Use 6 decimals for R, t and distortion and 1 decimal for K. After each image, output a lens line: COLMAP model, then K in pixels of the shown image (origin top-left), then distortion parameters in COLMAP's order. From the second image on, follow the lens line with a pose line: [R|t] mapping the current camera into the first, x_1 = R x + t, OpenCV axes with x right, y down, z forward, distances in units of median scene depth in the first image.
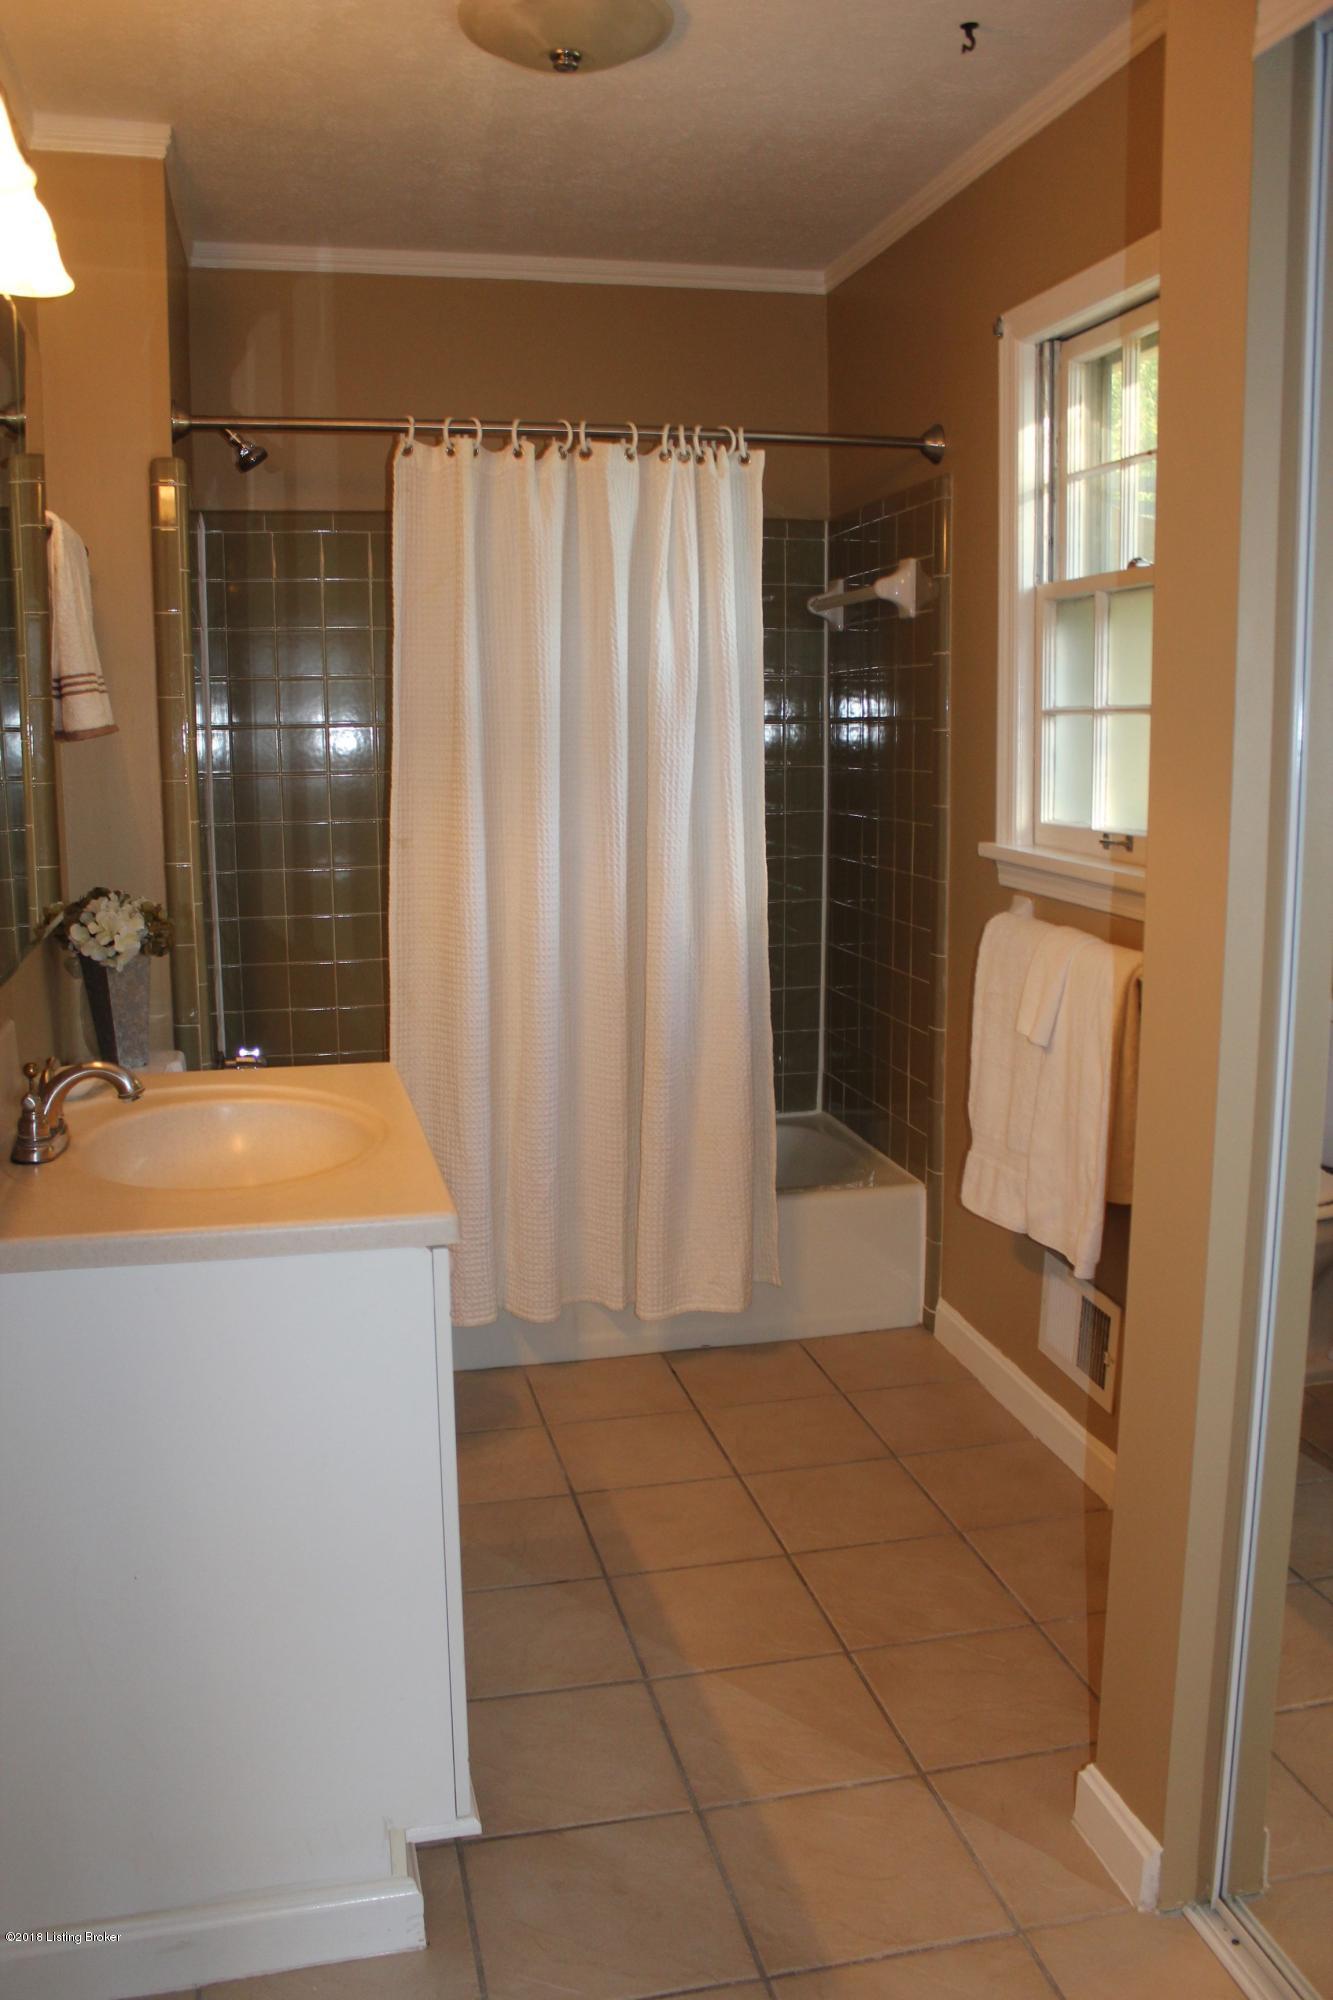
lens RADIAL K [[1681.9, 0, 667.4], [0, 1681.9, 1038.2], [0, 0, 1]] dist [-0.168885, 0.151515]
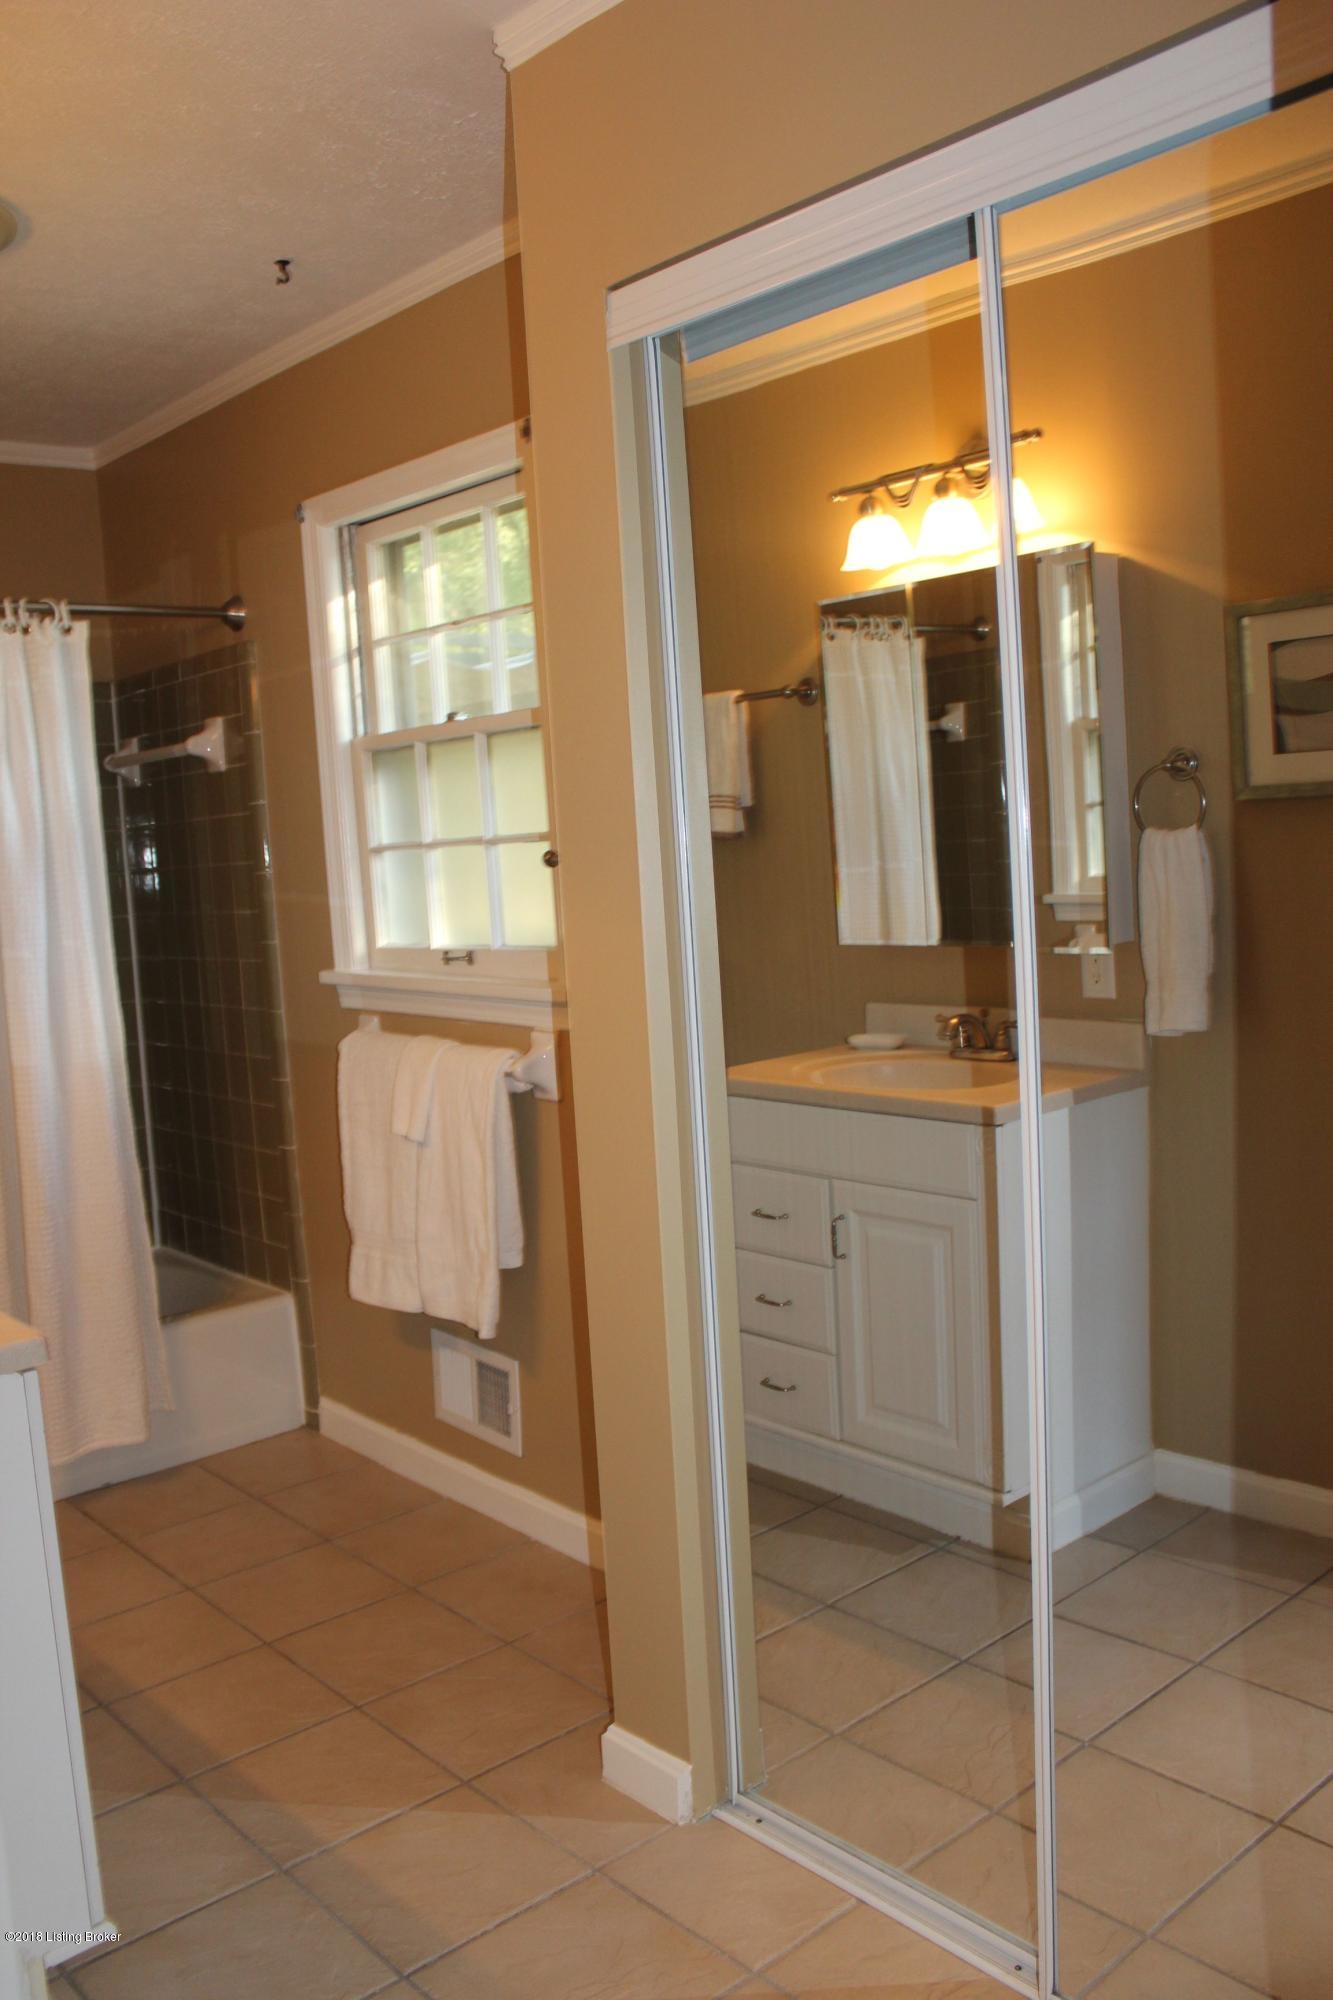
lens RADIAL K [[1681.9, 0, 667.4], [0, 1681.9, 1038.2], [0, 0, 1]] dist [-0.168885, 0.151515]
pose [[0.877181, -0.098060, 0.470041, -0.139370], [0.136570, 0.989445, -0.048446, 0.011895], [-0.460329, 0.106689, 0.881314, -0.075349]]
